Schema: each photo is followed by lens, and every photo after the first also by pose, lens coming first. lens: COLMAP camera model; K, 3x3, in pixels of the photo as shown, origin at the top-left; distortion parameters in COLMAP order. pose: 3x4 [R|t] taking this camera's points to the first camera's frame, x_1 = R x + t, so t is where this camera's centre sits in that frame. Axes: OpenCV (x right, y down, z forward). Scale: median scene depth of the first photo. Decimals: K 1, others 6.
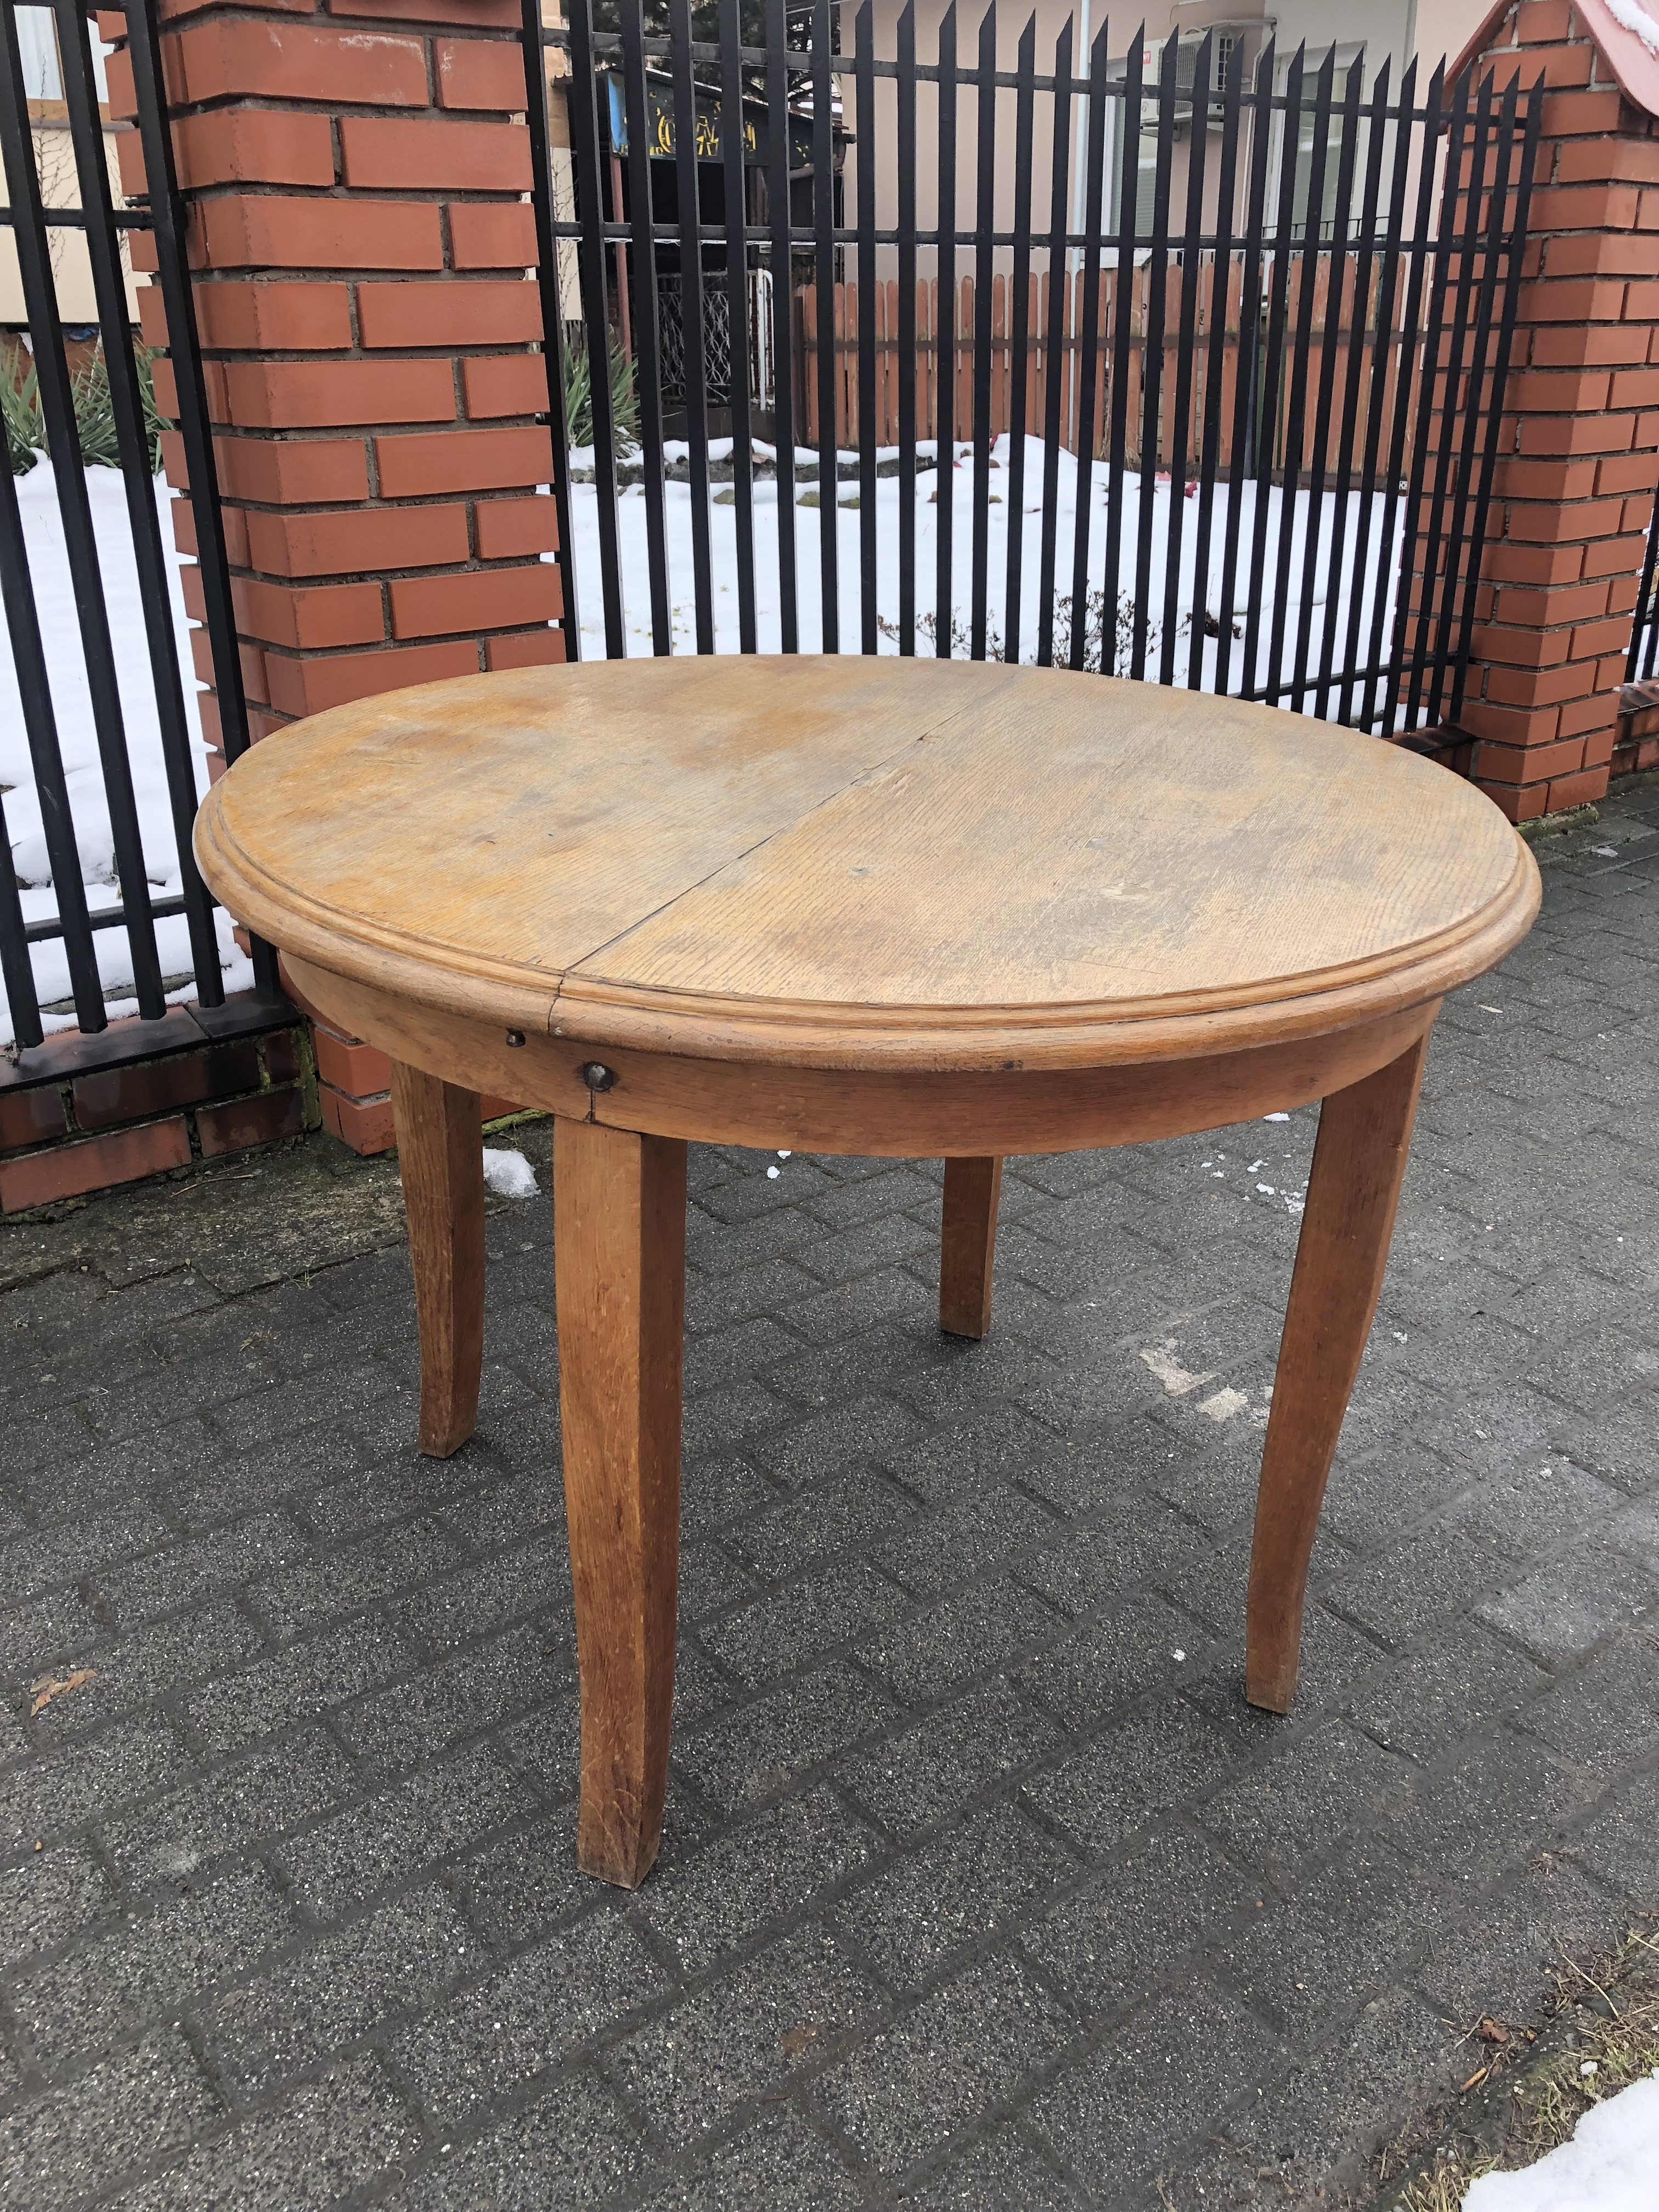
lens RADIAL K [[1792.7, 0, 827.5], [0, 1792.7, 1117.8], [0, 0, 1]] dist [-0.020592, 0.058332]
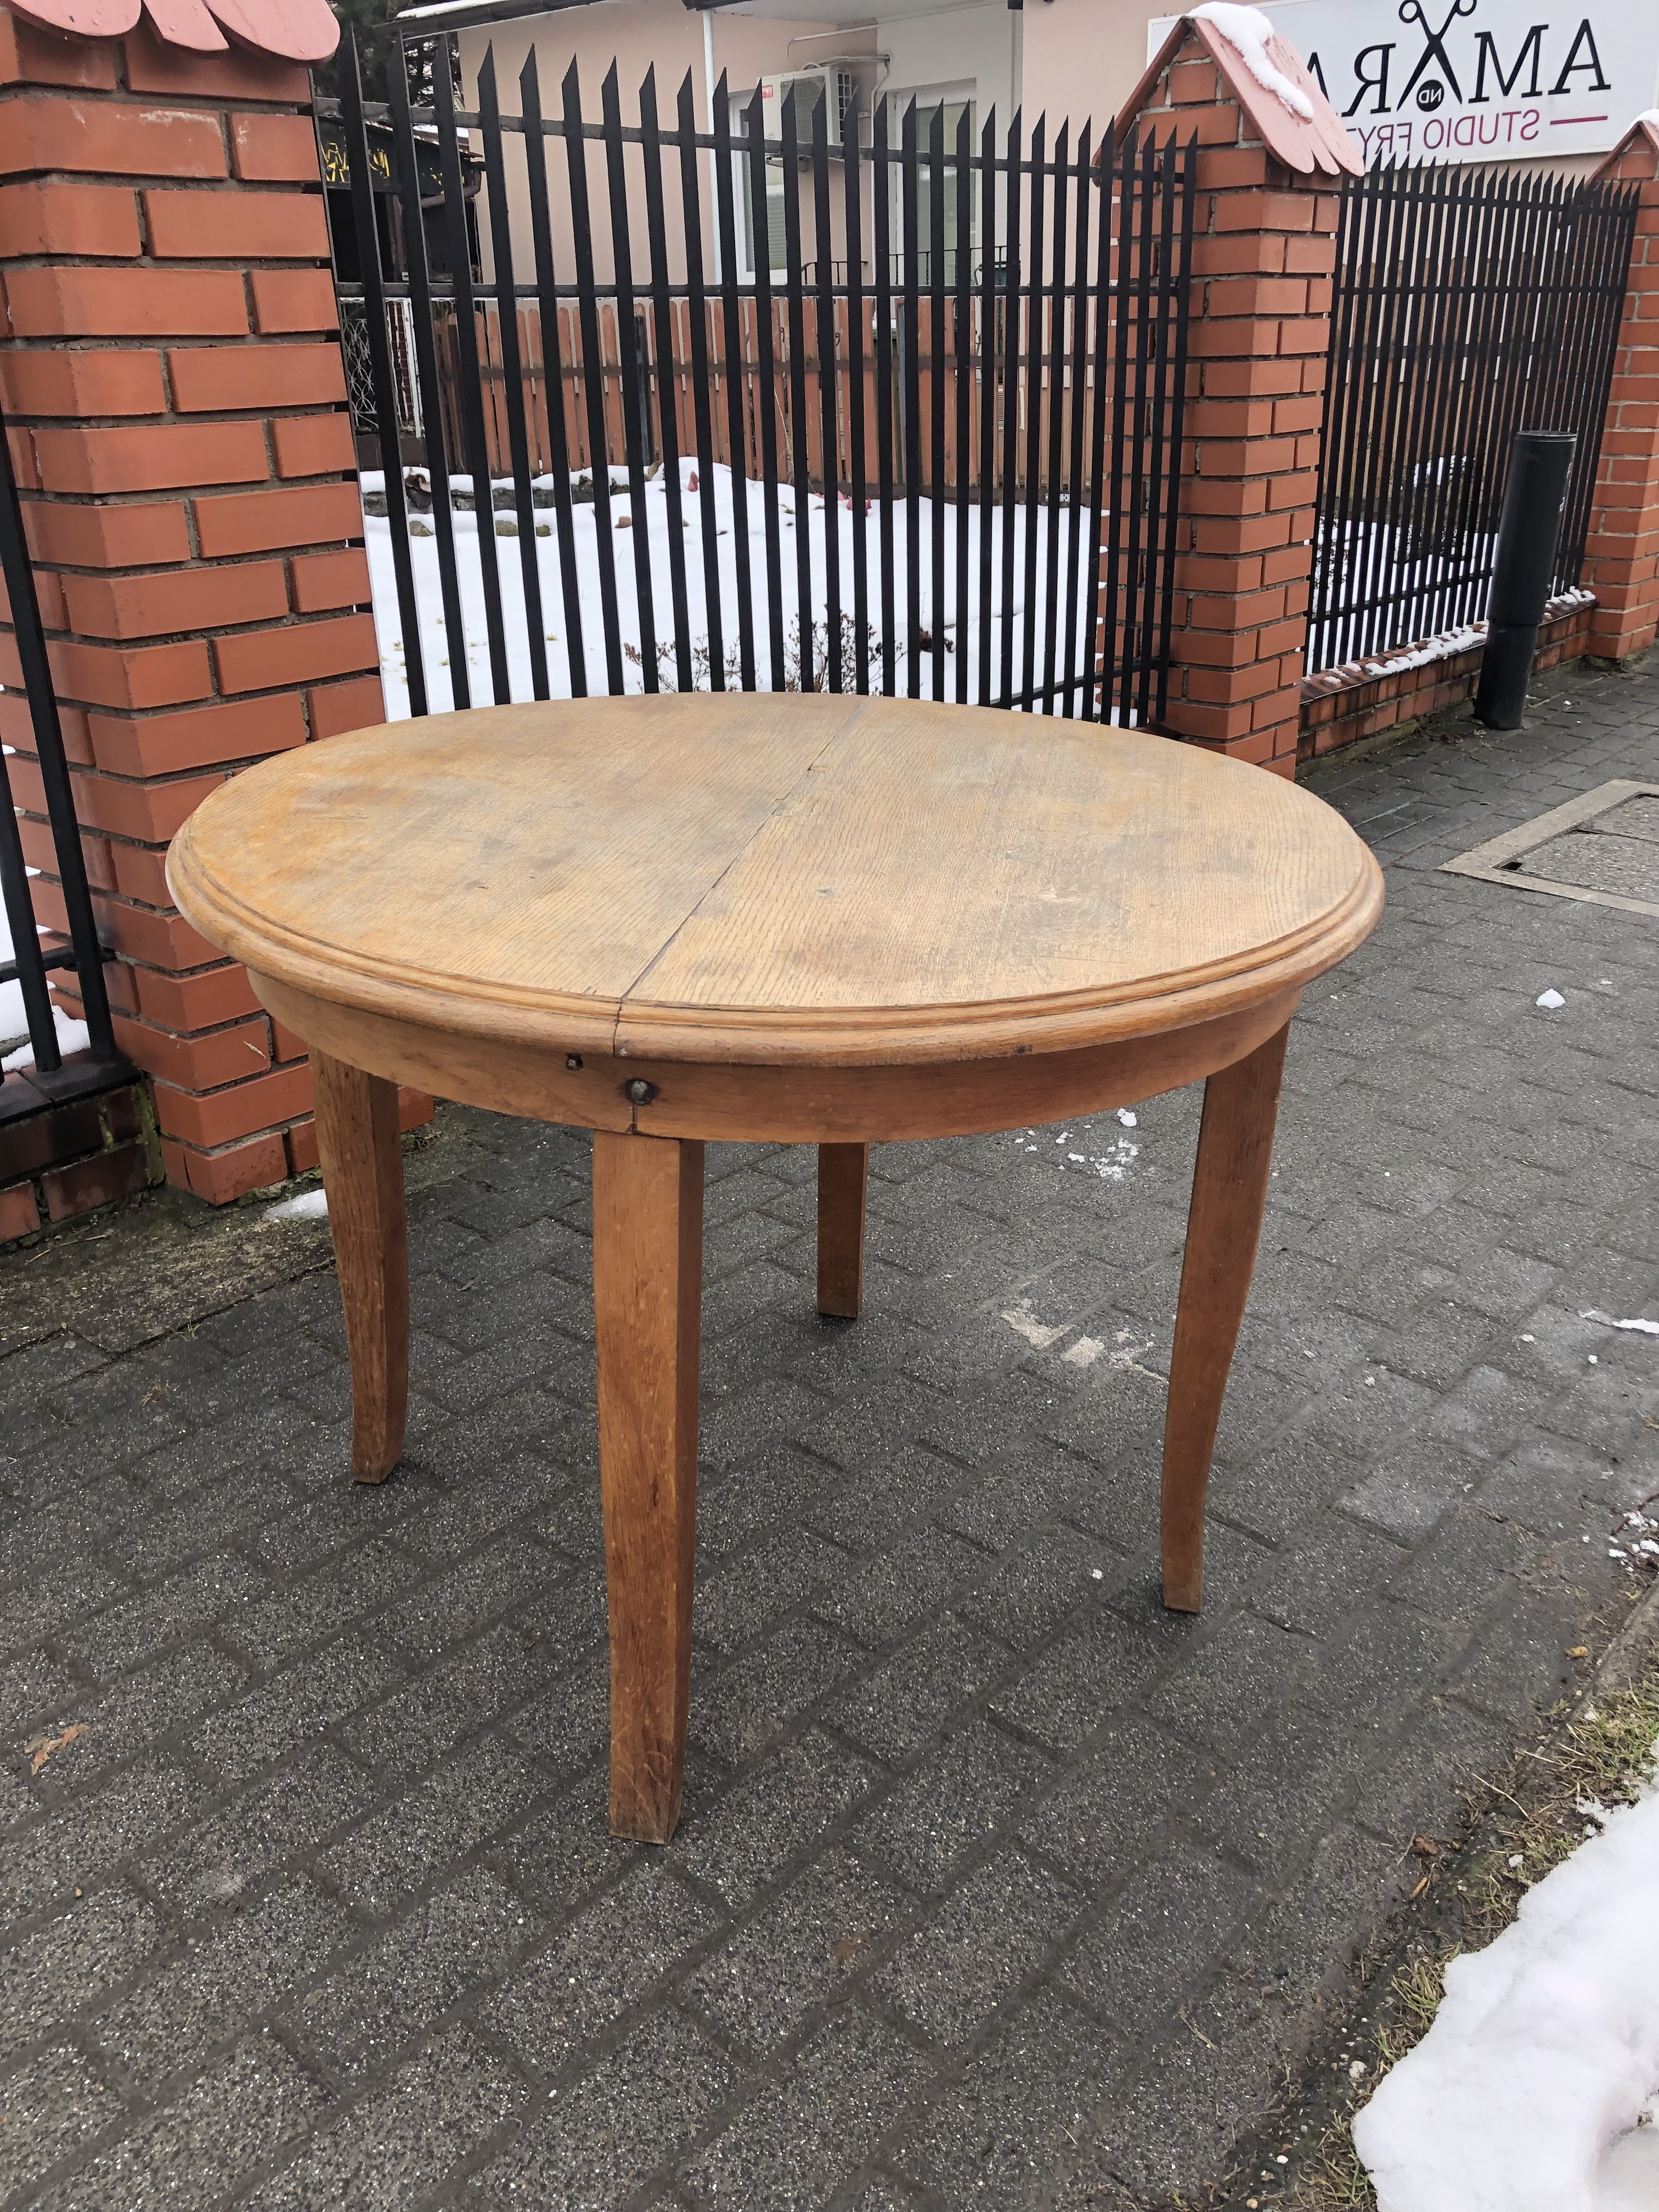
lens RADIAL K [[1780.3, 0, 824.0], [0, 1780.3, 1110.8], [0, 0, 1]] dist [-0.005169, 0.035838]
pose [[0.982593, -0.084917, 0.165227, -0.139733], [0.086711, 0.996227, -0.003659, 0.002036], [-0.164292, 0.017922, 0.986249, -0.076396]]
